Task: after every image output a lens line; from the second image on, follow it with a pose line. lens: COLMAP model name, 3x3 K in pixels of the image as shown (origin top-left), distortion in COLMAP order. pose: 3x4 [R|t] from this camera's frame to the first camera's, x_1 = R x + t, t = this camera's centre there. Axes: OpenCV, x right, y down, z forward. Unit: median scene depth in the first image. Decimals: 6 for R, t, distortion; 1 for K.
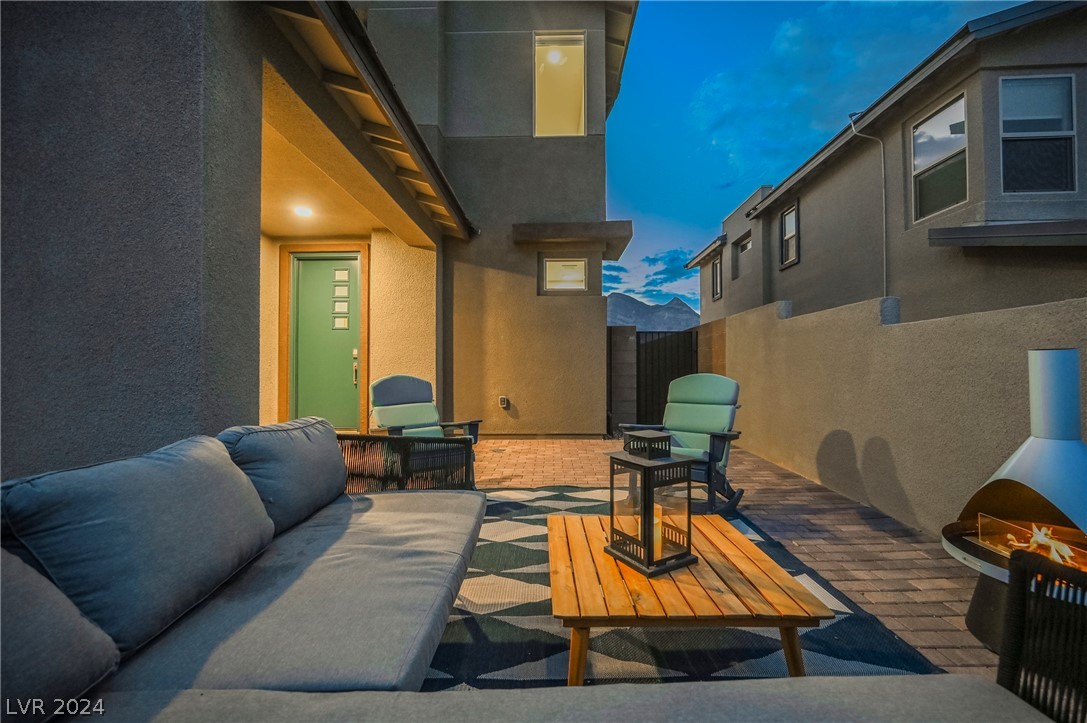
lens RADIAL K [[434.8, 0, 554.6], [0, 434.8, 362.8], [0, 0, 1]] dist [0.000937, 0.000098]
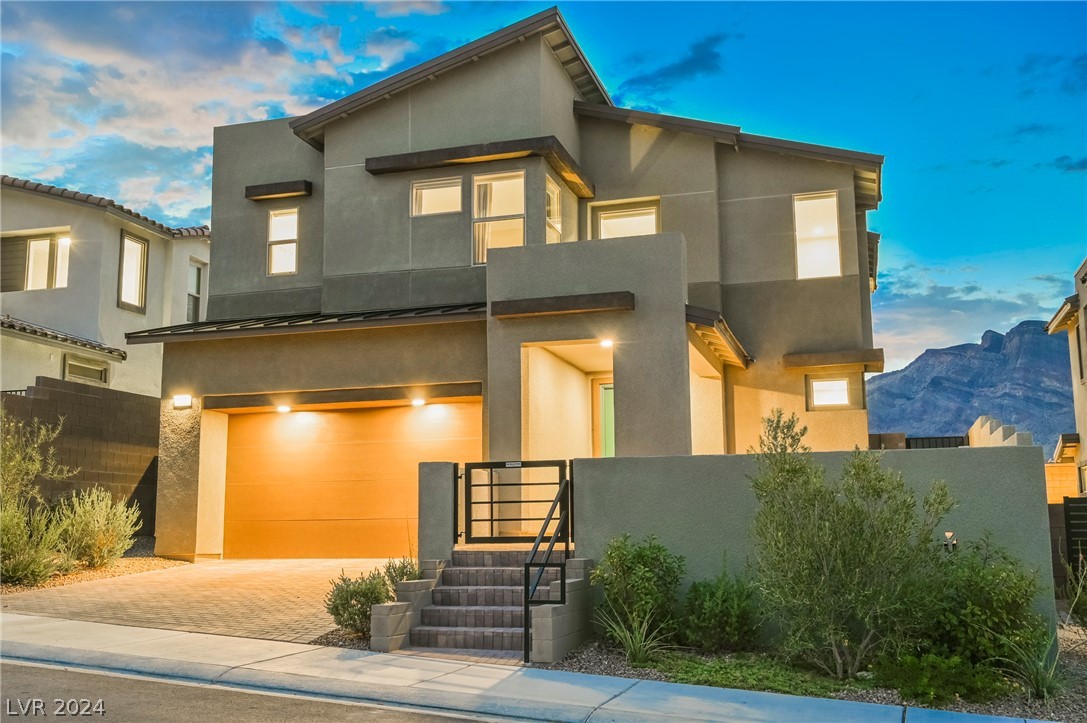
lens RADIAL K [[1103.1, 0, 543.5], [0, 1103.1, 361.5], [0, 0, 1]] dist [-0.012679, -0.009990]
pose [[0.965410, -0.048334, -0.256218, 0.045495], [0.012366, 0.990050, -0.140172, 0.123137], [0.260444, 0.132155, 0.956402, -2.080091]]
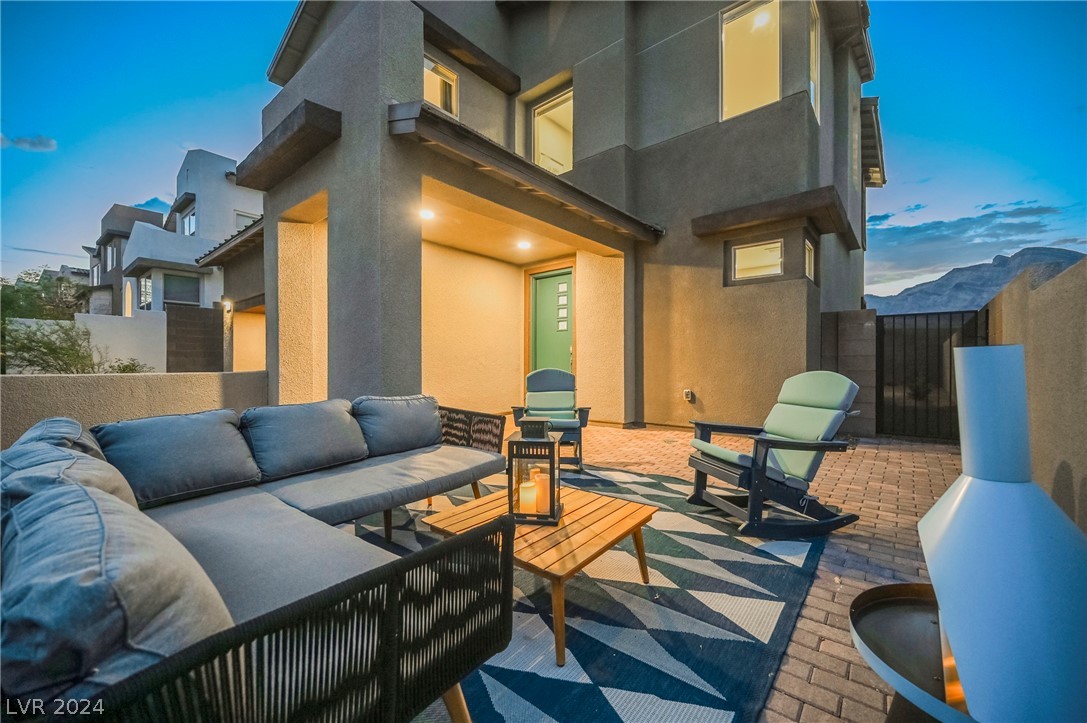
lens RADIAL K [[428.0, 0, 543.5], [0, 428.0, 361.5], [0, 0, 1]] dist [-0.000709, 0.000107]
pose [[0.772766, 0.001245, -0.634690, 0.254519], [0.008879, 0.999879, 0.012771, -0.004999], [0.634629, -0.015504, 0.772661, 0.012122]]
